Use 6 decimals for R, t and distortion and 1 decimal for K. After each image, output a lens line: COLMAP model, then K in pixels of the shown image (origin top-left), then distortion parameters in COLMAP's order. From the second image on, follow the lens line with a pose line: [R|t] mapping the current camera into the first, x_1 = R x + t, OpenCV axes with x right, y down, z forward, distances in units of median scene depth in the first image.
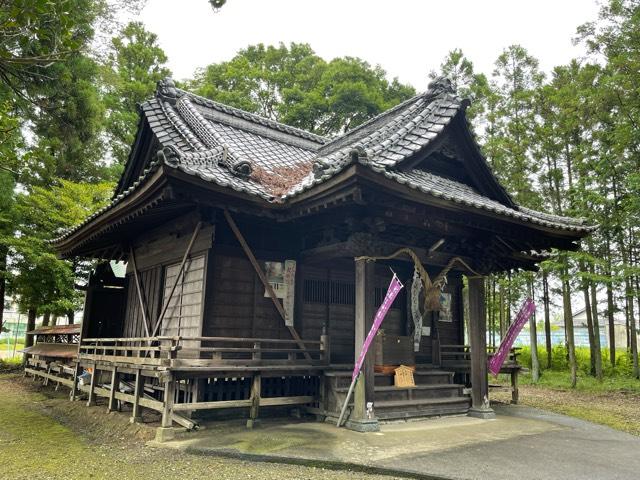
lens RADIAL K [[531.5, 0, 311.4], [0, 531.5, 229.3], [0, 0, 1]] dist [0.023336, -0.028107]
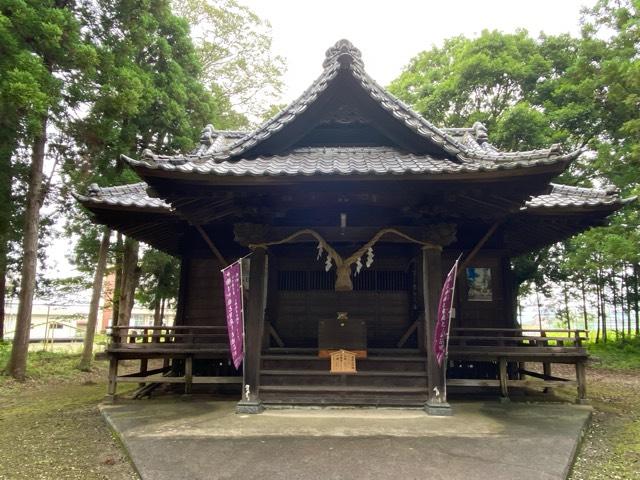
lens RADIAL K [[448.2, 0, 320.2], [0, 448.2, 241.6], [0, 0, 1]] dist [0.033774, -0.015945]
pose [[0.771263, -0.140538, -0.620808, 0.682219], [0.147924, 0.988192, -0.039932, 0.090583], [0.619089, -0.061034, 0.782945, 0.360367]]
